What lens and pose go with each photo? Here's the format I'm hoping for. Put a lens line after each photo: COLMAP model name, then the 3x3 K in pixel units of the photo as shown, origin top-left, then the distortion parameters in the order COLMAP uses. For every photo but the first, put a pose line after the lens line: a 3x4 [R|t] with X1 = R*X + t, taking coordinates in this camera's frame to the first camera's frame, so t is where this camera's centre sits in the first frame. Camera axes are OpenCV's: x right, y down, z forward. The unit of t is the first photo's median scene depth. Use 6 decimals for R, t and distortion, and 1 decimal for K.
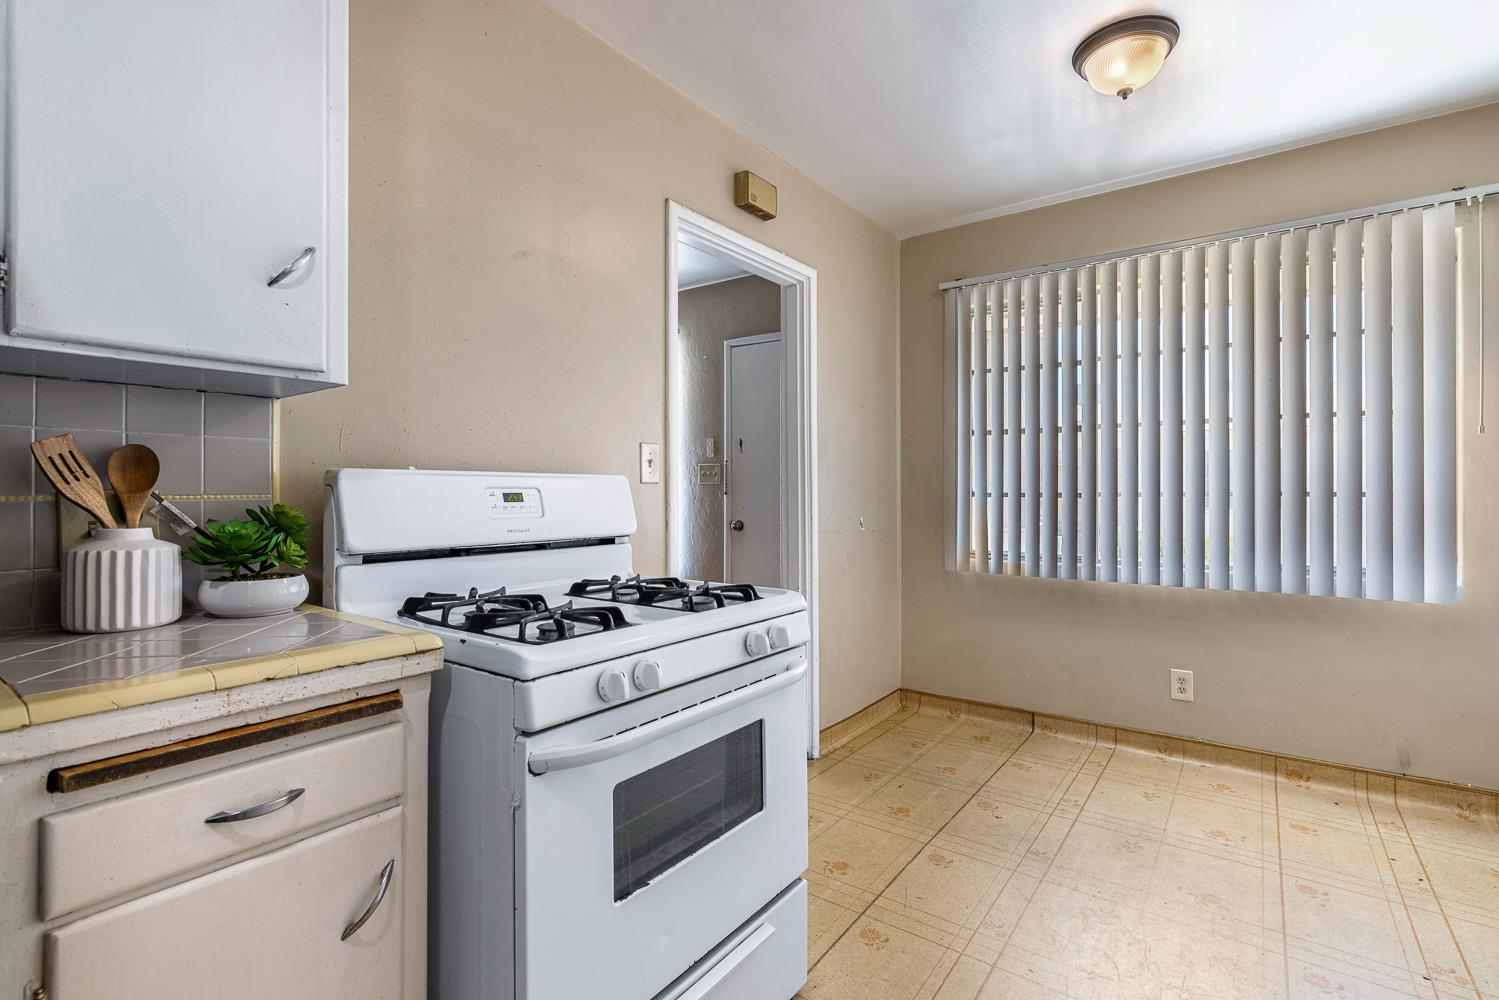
lens RADIAL K [[698.1, 0, 765.0], [0, 698.1, 489.9], [0, 0, 1]] dist [0.001971, 0.000251]
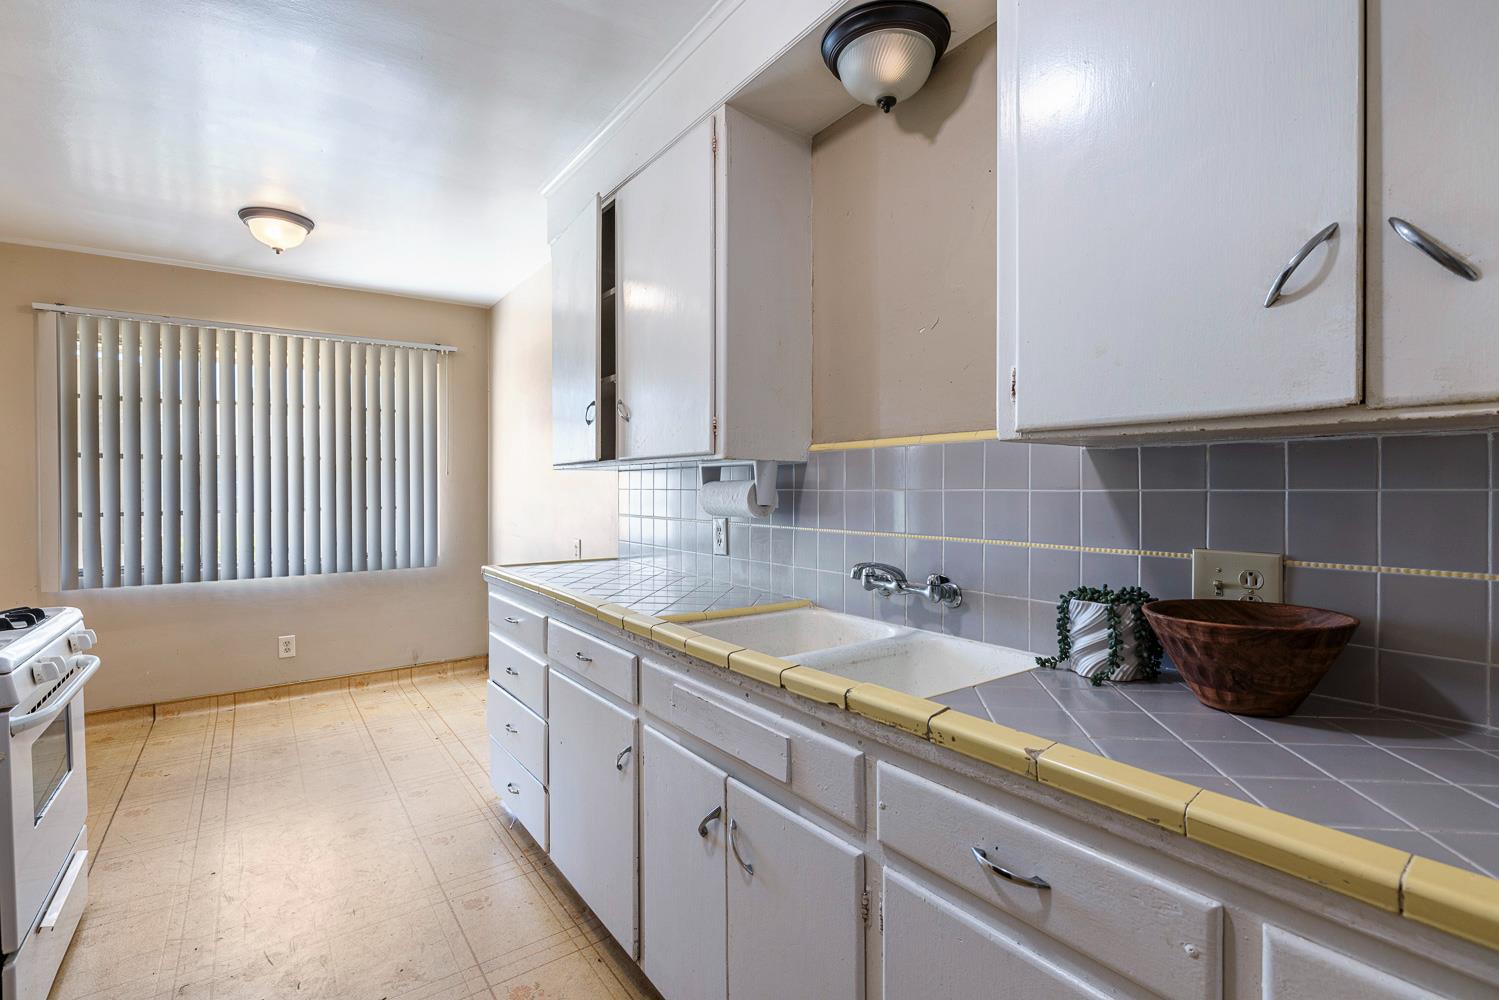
lens RADIAL K [[686.6, 0, 744.5], [0, 686.6, 481.5], [0, 0, 1]] dist [-0.003811, 0.000040]
pose [[0.326412, 0.005696, 0.945210, -0.438145], [0.003713, 0.999966, -0.007309, -0.041896], [-0.945220, 0.005895, 0.326380, -0.344346]]
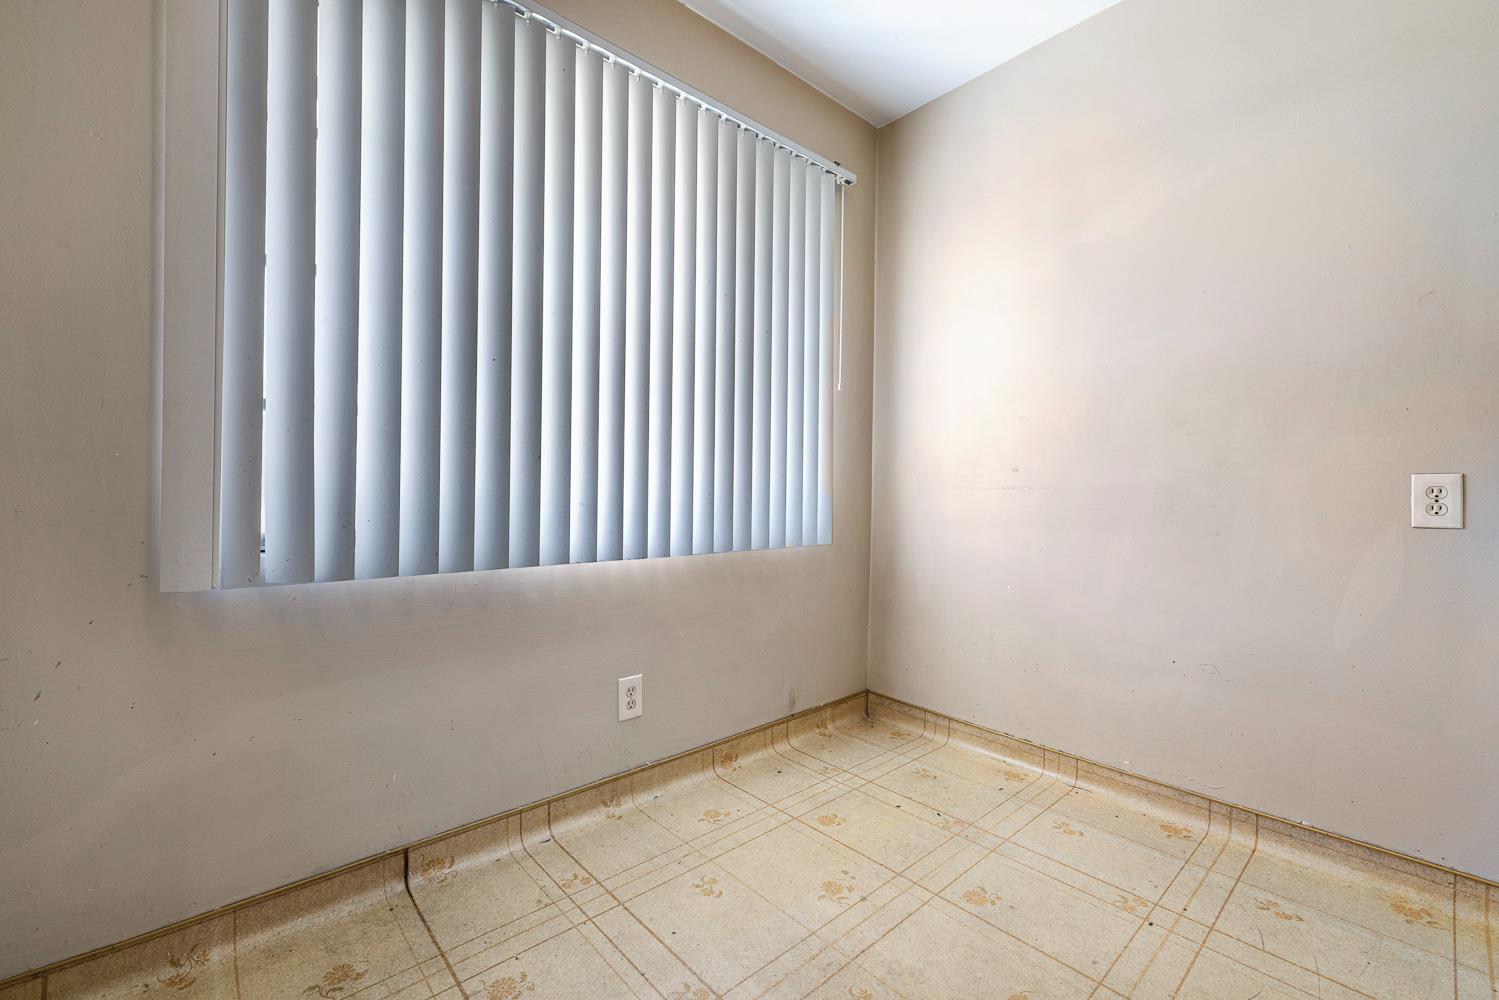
lens RADIAL K [[620.8, 0, 749.5], [0, 620.8, 500.0], [0, 0, 1]] dist [0.000600, 0.000311]
pose [[0.215894, -0.008606, 0.976379, 0.009764], [-0.016798, 0.999780, 0.012527, 0.074172], [-0.976272, -0.019105, 0.215702, 0.807249]]
